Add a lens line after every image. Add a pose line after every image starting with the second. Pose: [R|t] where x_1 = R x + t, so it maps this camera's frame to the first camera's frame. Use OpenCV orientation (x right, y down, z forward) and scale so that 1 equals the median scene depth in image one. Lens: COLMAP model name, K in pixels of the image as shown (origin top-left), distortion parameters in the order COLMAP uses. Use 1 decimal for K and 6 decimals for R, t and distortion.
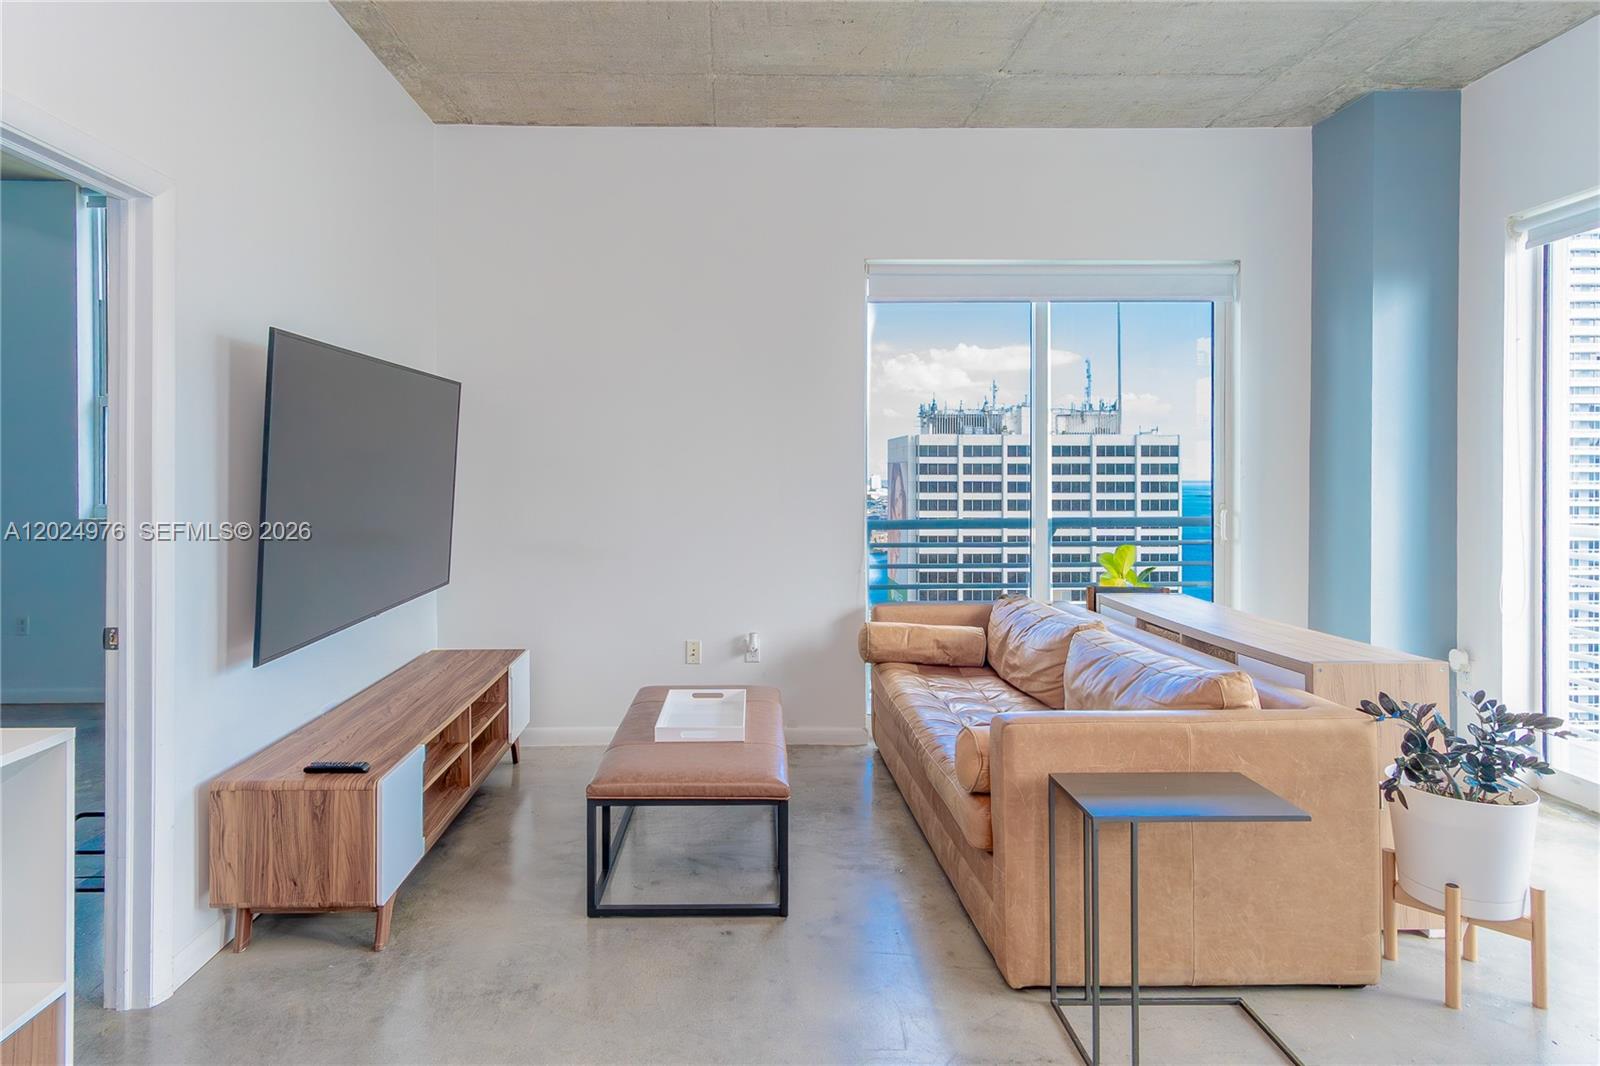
lens RADIAL K [[895.7, 0, 750.7], [0, 895.7, 479.8], [0, 0, 1]] dist [-0.003685, 0.011761]
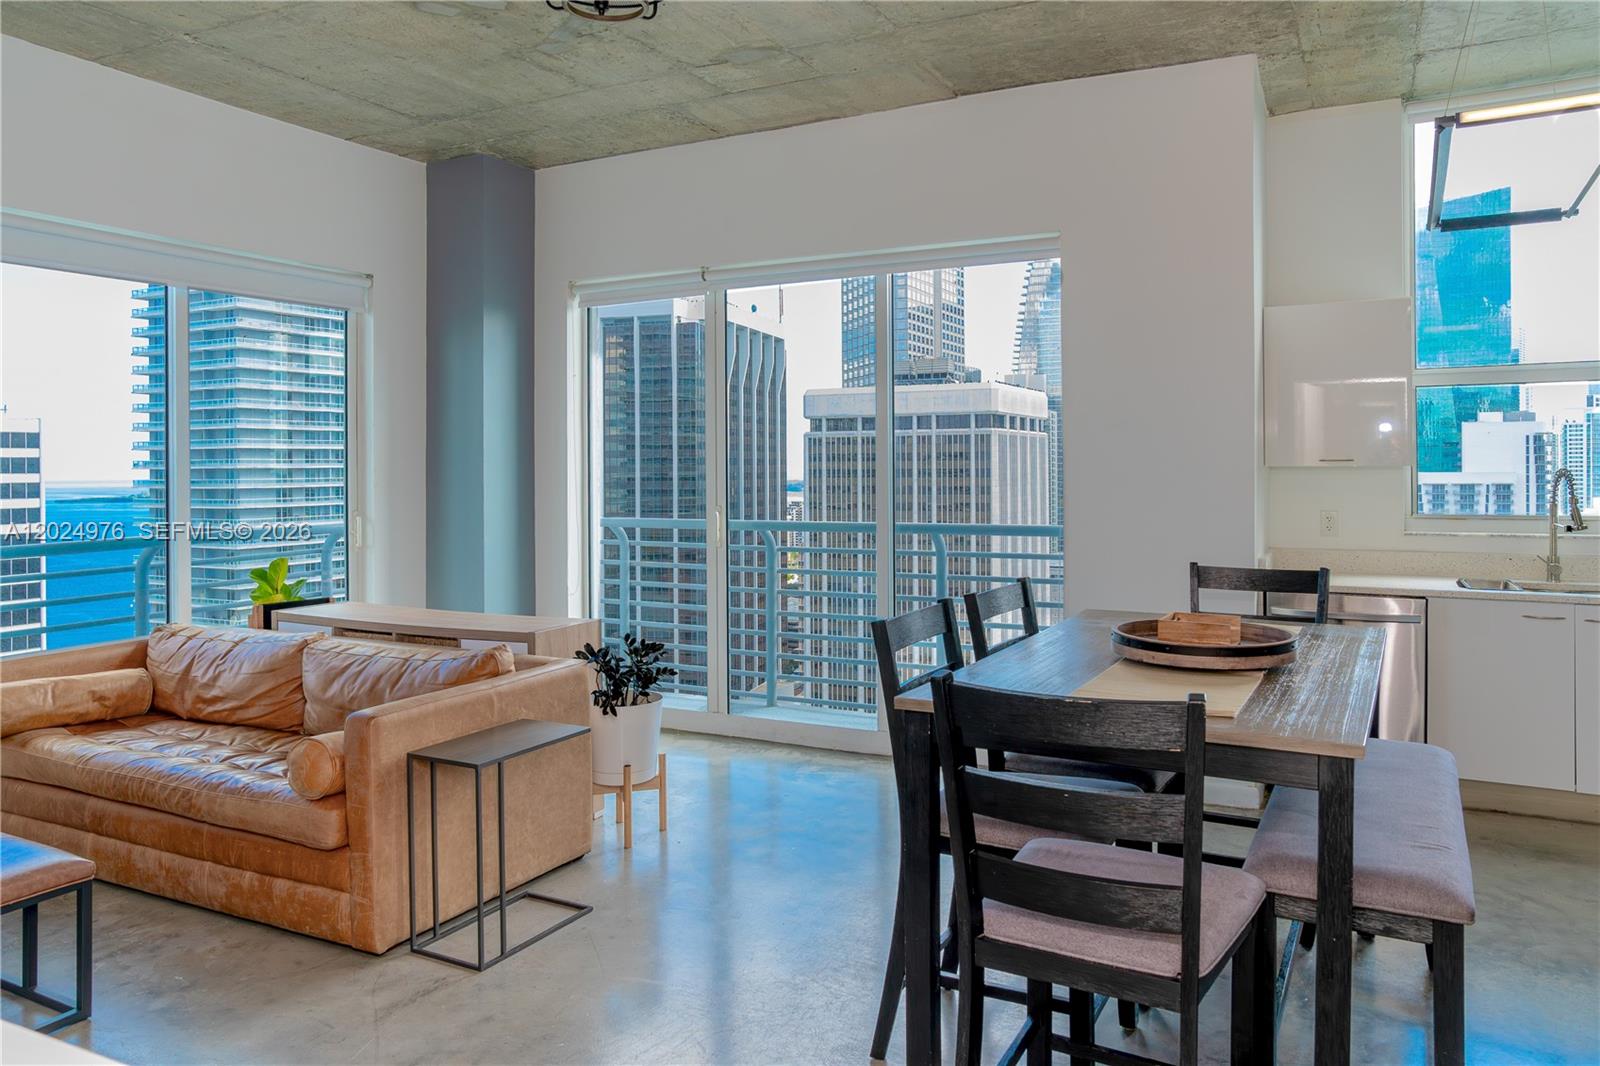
lens RADIAL K [[1120.2, 0, 830.9], [0, 1120.2, 460.0], [0, 0, 1]] dist [-0.077481, 0.069352]
pose [[0.477674, -0.006051, 0.878516, -0.372501], [0.019560, 0.999802, -0.003749, -0.018343], [-0.878320, 0.018974, 0.477697, -0.092194]]
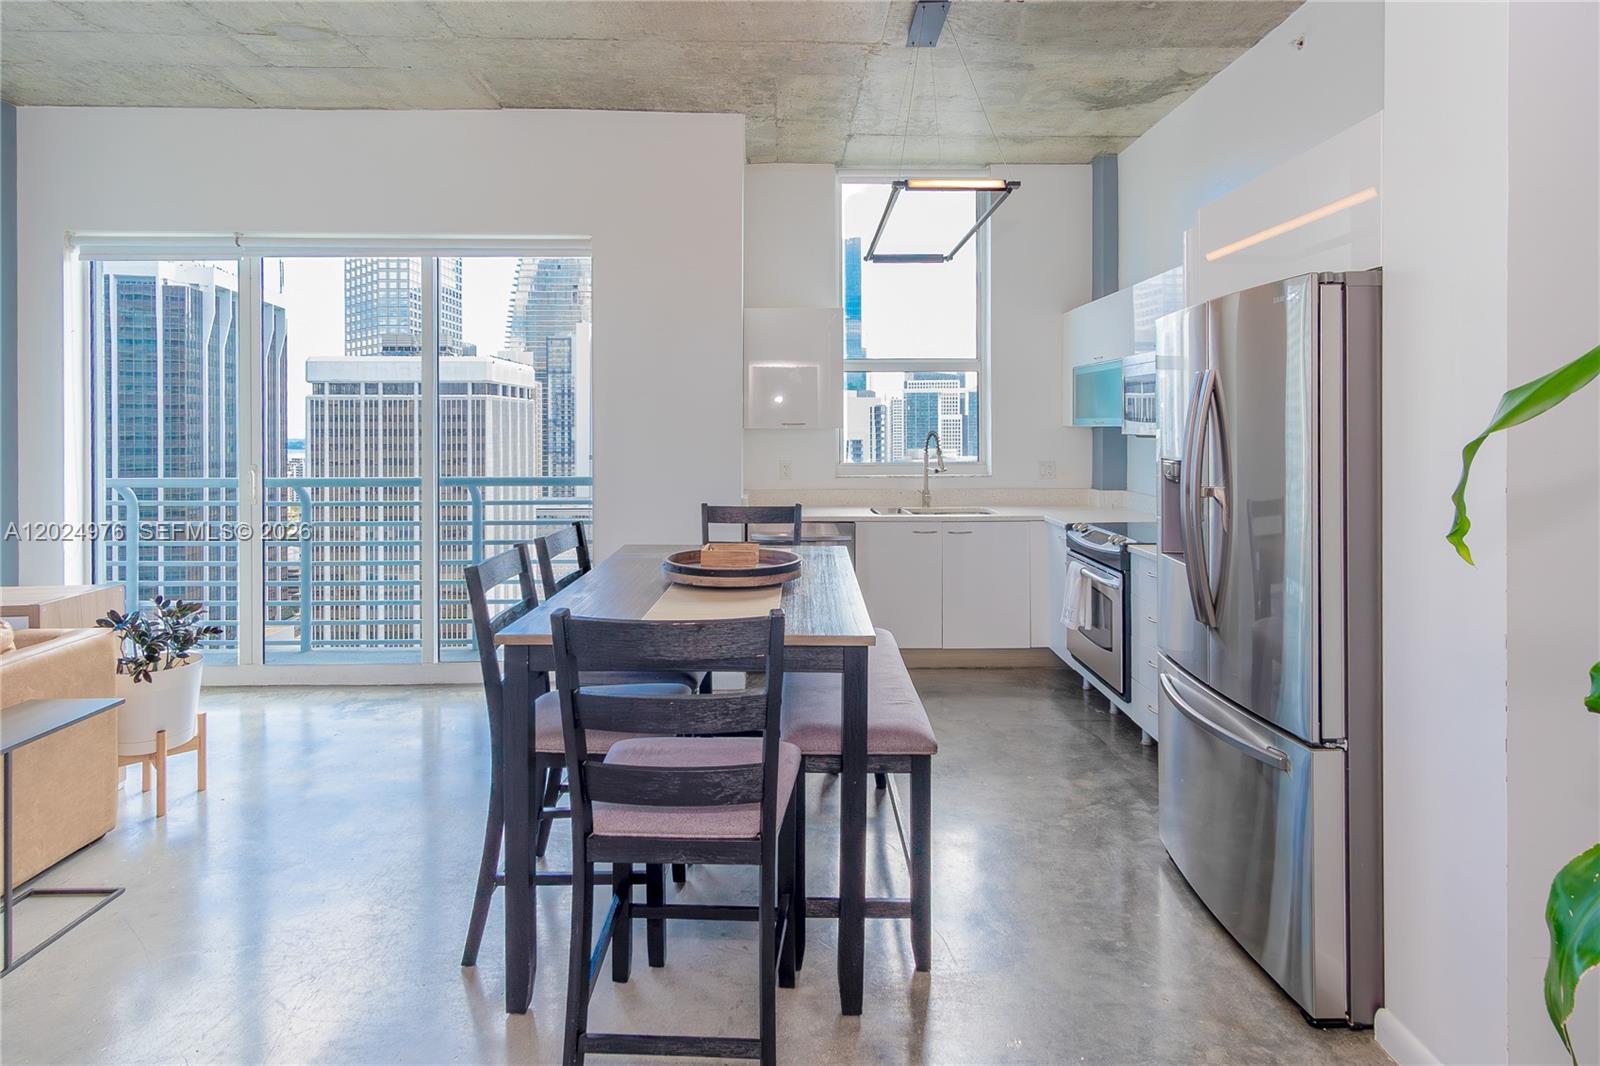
lens RADIAL K [[895.7, 0, 805.4], [0, 895.7, 426.3], [0, 0, 1]] dist [-0.003685, 0.011761]
pose [[0.013021, -0.009003, 0.999875, -0.367365], [0.012827, 0.999879, 0.008836, -0.020057], [-0.999833, 0.012710, 0.013135, -0.030271]]
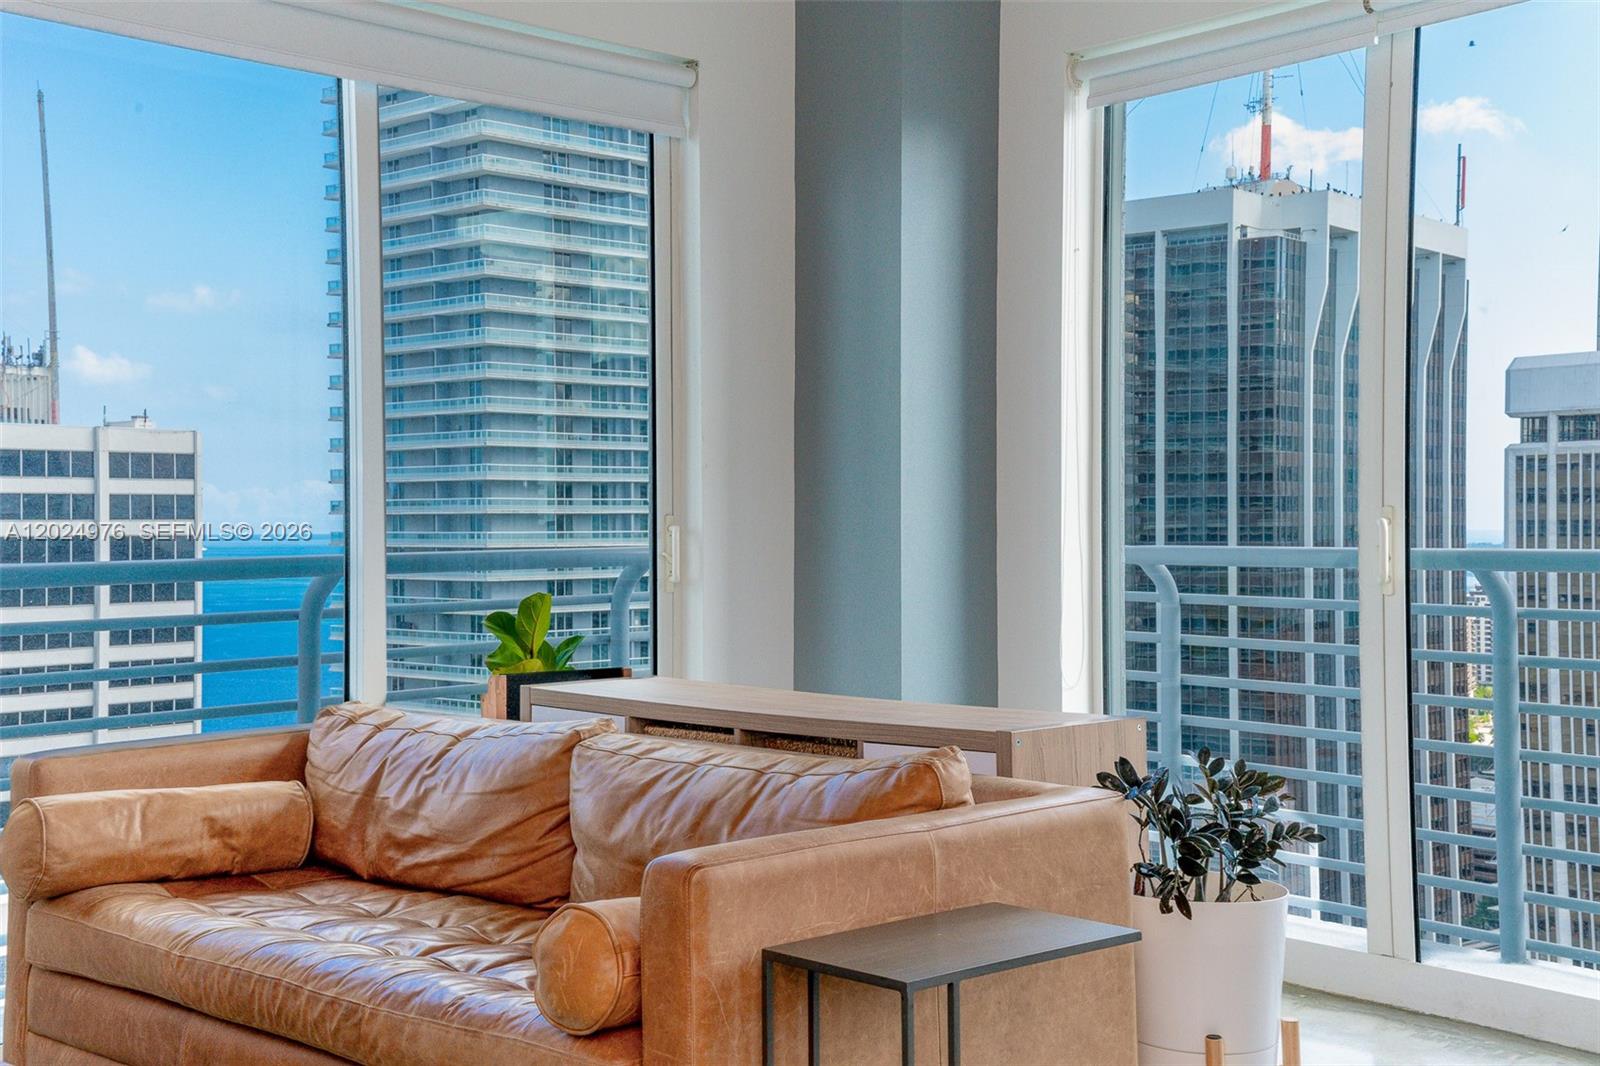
lens RADIAL K [[2039.9, 0, 787.6], [0, 2039.9, 517.8], [0, 0, 1]] dist [0.372108, 0.000000]
pose [[0.749584, -0.010316, 0.661829, -0.286758], [0.015100, 0.999885, -0.001517, 0.036438], [-0.661737, 0.011131, 0.749654, 0.015249]]
